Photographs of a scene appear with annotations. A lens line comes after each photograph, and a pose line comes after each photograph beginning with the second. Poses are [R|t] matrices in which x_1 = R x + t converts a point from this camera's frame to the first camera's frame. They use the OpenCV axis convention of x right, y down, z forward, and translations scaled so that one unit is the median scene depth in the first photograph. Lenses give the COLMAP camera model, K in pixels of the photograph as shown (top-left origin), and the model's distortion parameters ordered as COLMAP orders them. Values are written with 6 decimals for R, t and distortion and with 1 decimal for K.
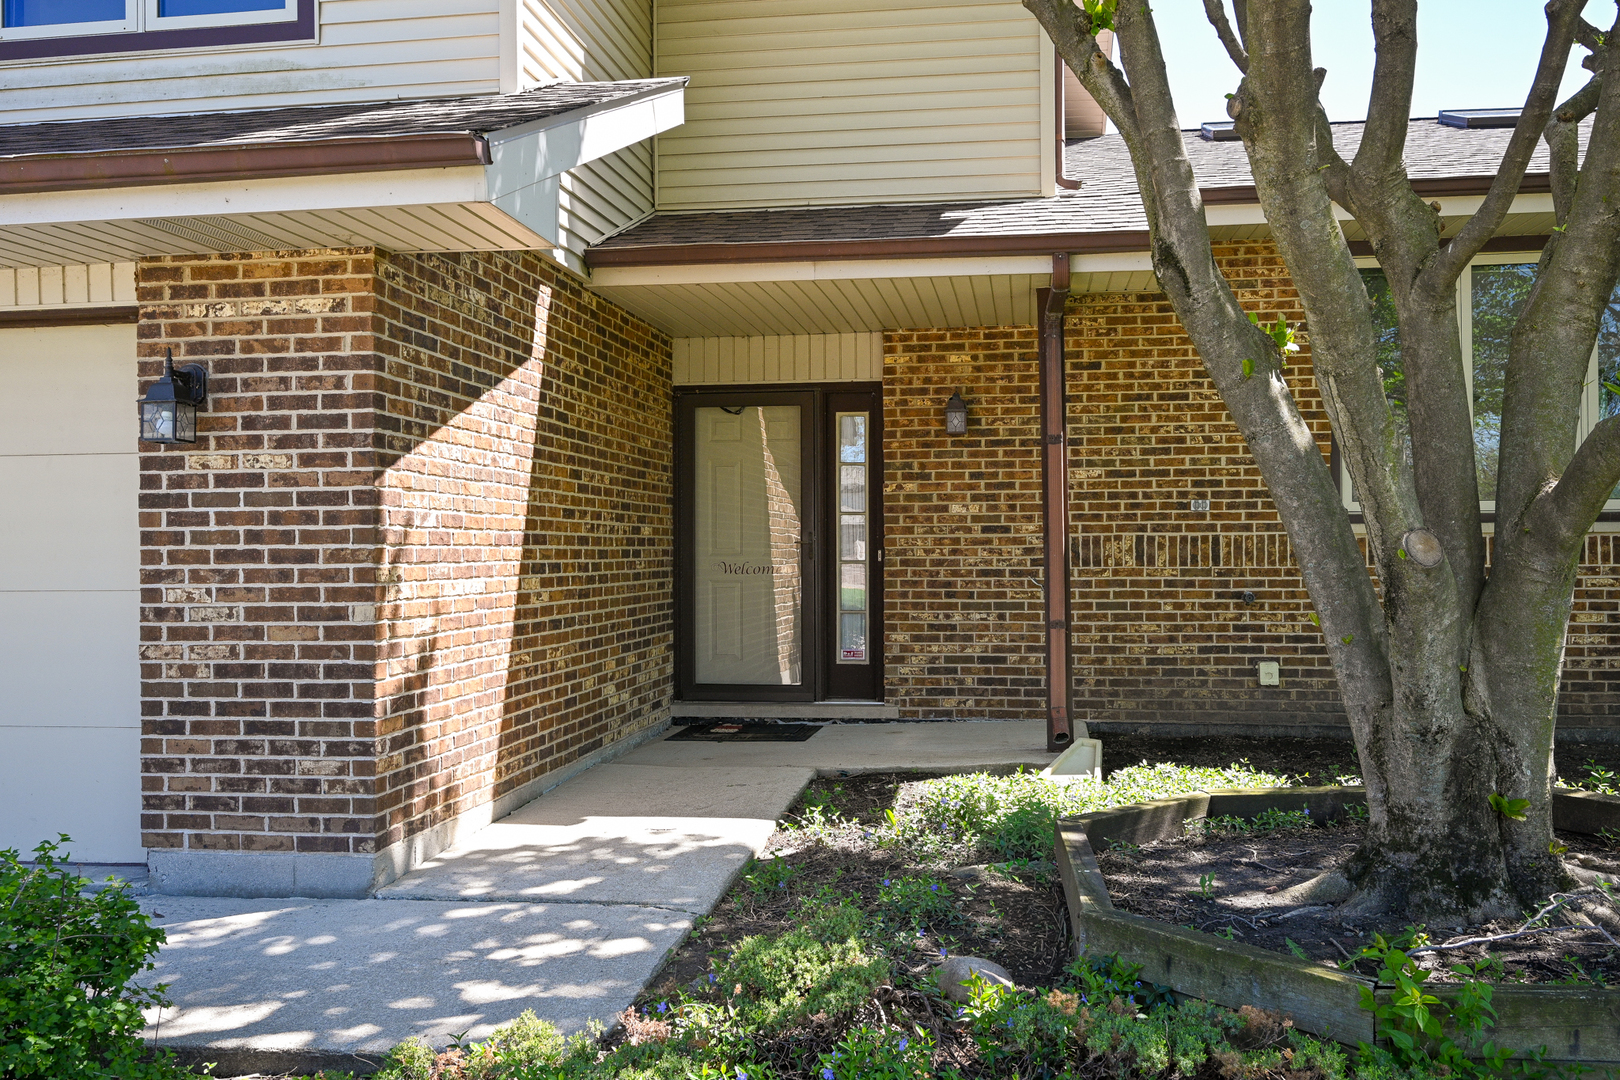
lens RADIAL K [[1174.2, 0, 810.4], [0, 1174.2, 527.0], [0, 0, 1]] dist [-0.005899, -0.002345]
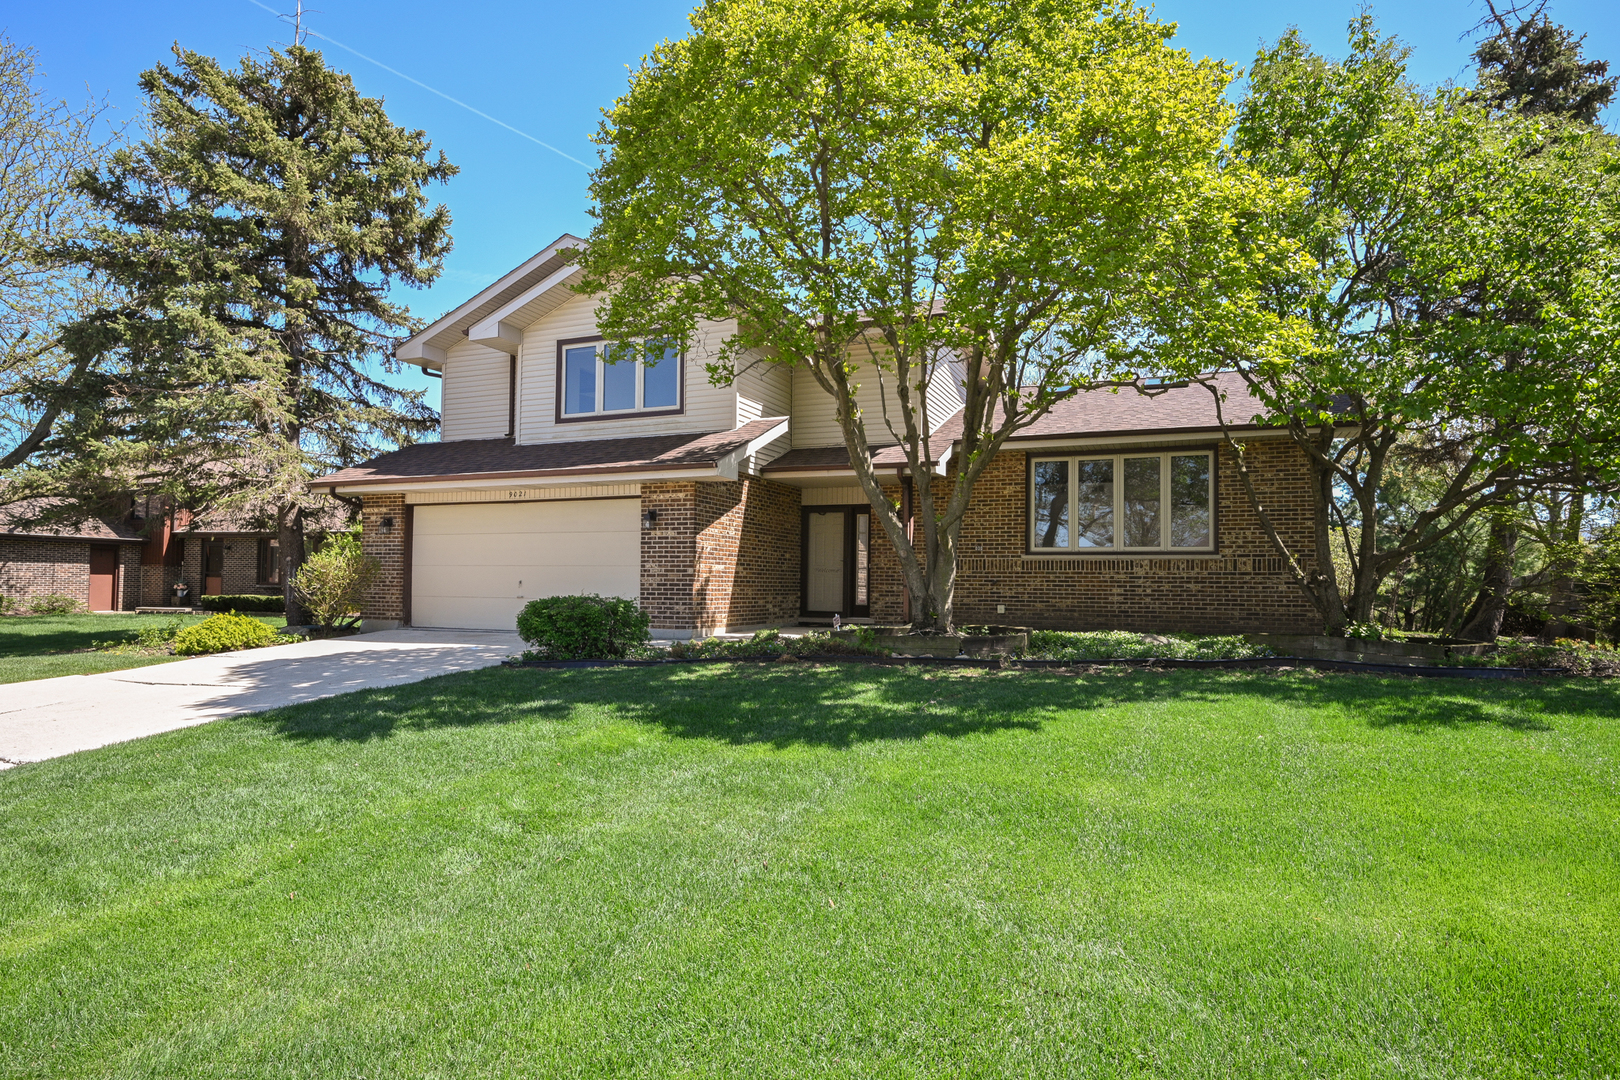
lens RADIAL K [[887.9, 0, 810.3], [0, 887.9, 546.9], [0, 0, 1]] dist [0.000399, 0.000006]
pose [[0.962953, 0.004836, -0.269626, 0.671540], [-0.013908, 0.999399, -0.031745, 0.066029], [0.269310, 0.034319, 0.962442, -1.470512]]
